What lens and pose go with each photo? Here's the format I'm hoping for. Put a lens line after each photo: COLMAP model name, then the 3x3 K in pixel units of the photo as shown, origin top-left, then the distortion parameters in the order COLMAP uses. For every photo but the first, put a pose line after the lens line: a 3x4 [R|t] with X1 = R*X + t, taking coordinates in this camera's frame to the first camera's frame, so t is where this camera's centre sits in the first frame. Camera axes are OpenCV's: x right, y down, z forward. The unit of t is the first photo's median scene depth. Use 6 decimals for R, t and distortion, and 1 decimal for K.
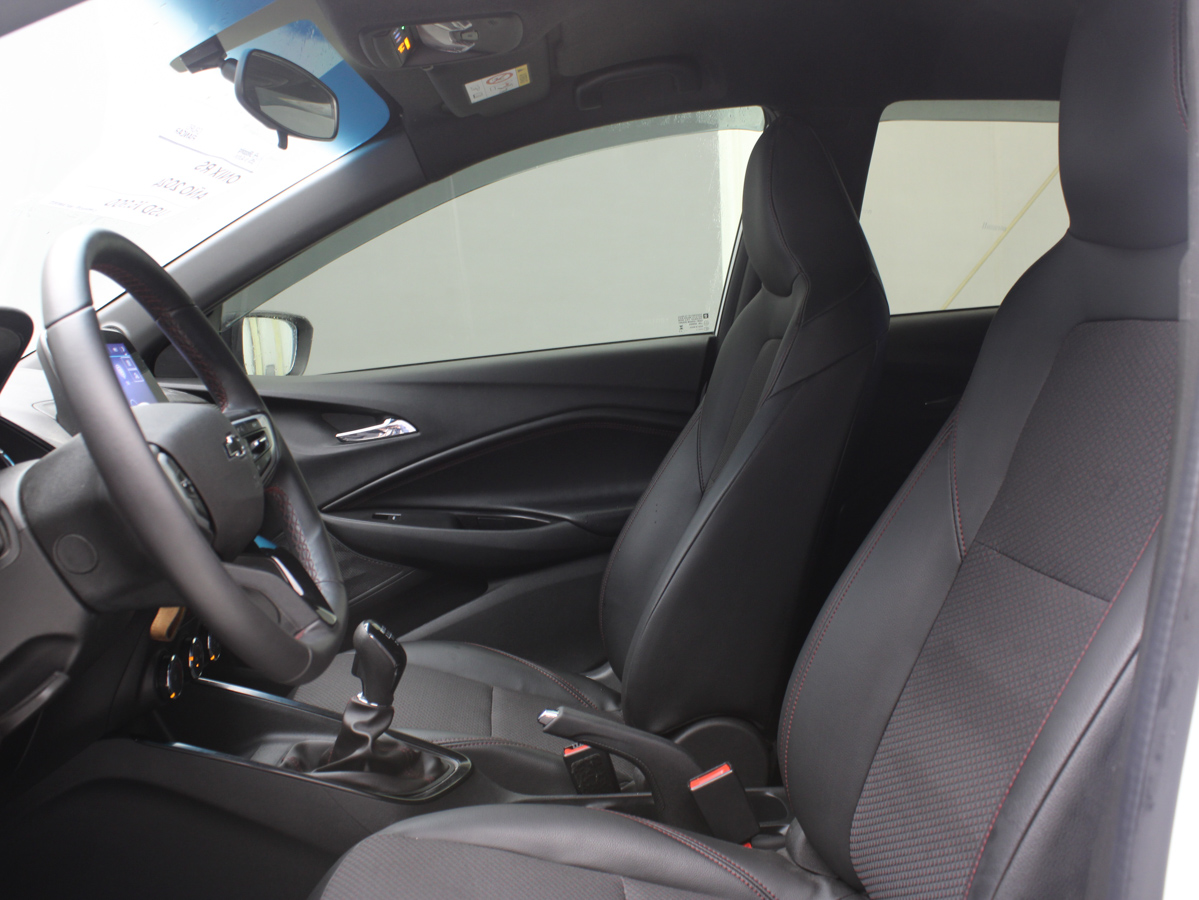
lens RADIAL K [[1195.7, 0, 600.6], [0, 1195.7, 451.3], [0, 0, 1]] dist [-0.126917, 0.000000]
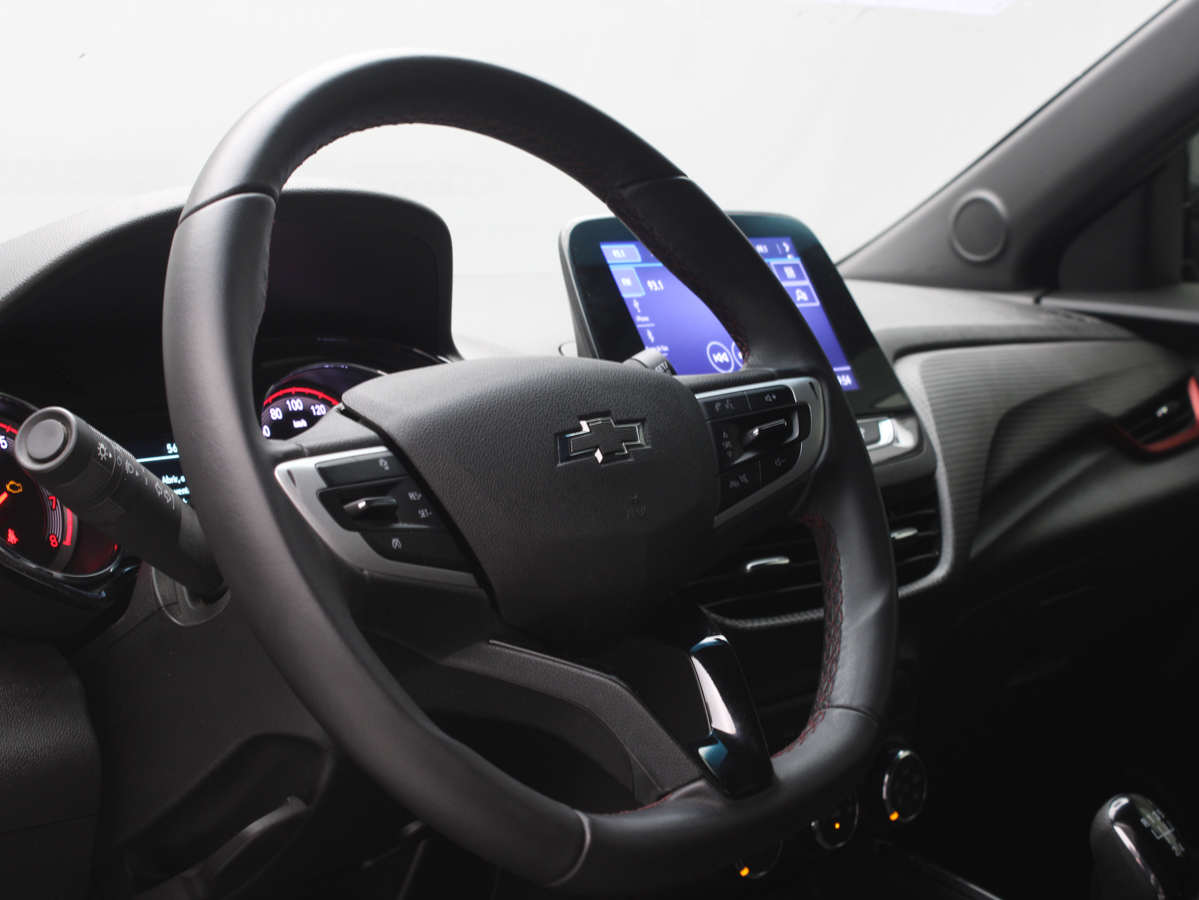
lens RADIAL K [[2156.1, 0, 599.1], [0, 2156.1, 455.0], [0, 0, 1]] dist [-0.006848, 0.000000]
pose [[0.715951, 0.061532, -0.695434, 0.187513], [-0.047202, 0.998095, 0.039717, -0.017674], [0.696553, 0.004390, 0.717492, 0.138724]]
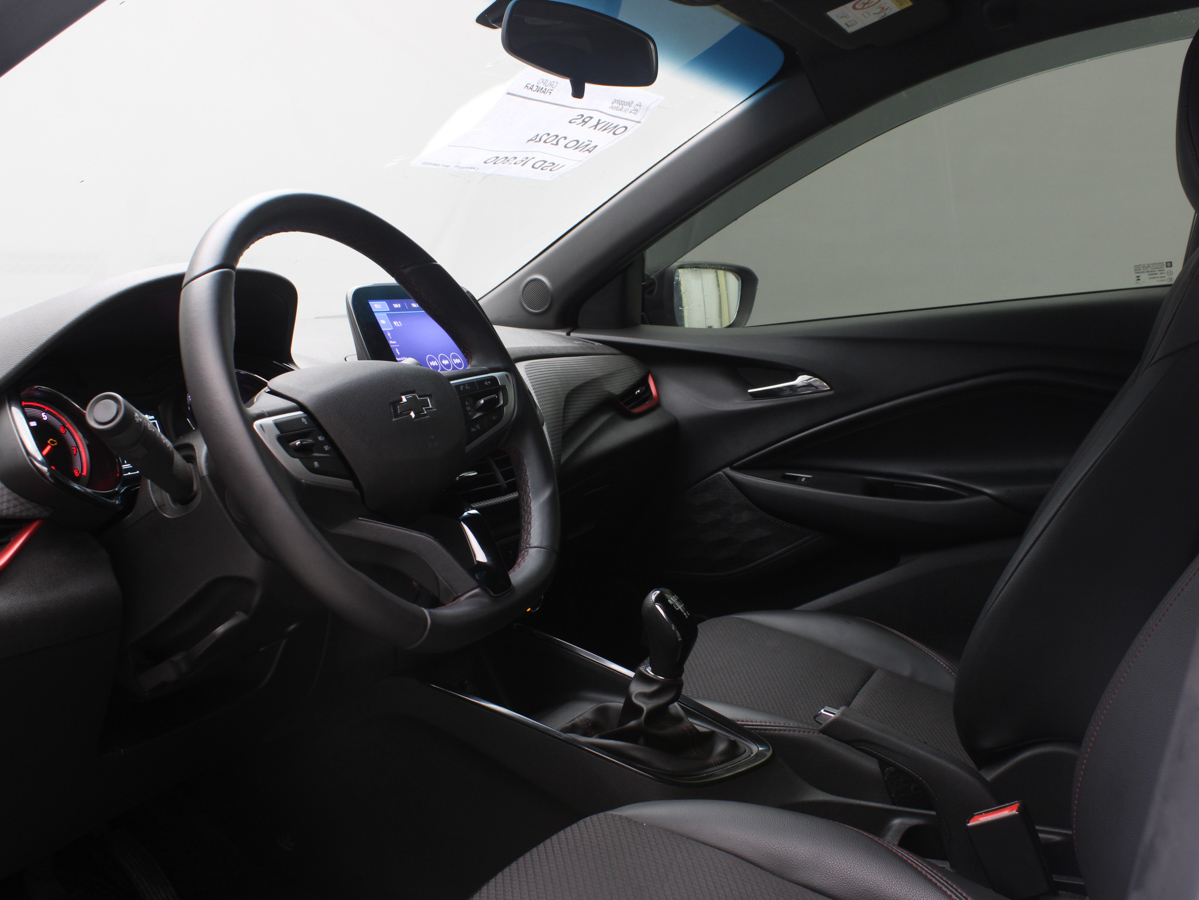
lens RADIAL K [[1195.7, 0, 593.4], [0, 1195.7, 448.0], [0, 0, 1]] dist [-0.126917, 0.000000]
pose [[0.876875, 0.053584, -0.477723, 0.148955], [-0.034494, 0.998220, 0.048651, -0.010902], [0.479480, -0.026182, 0.877162, 0.094010]]
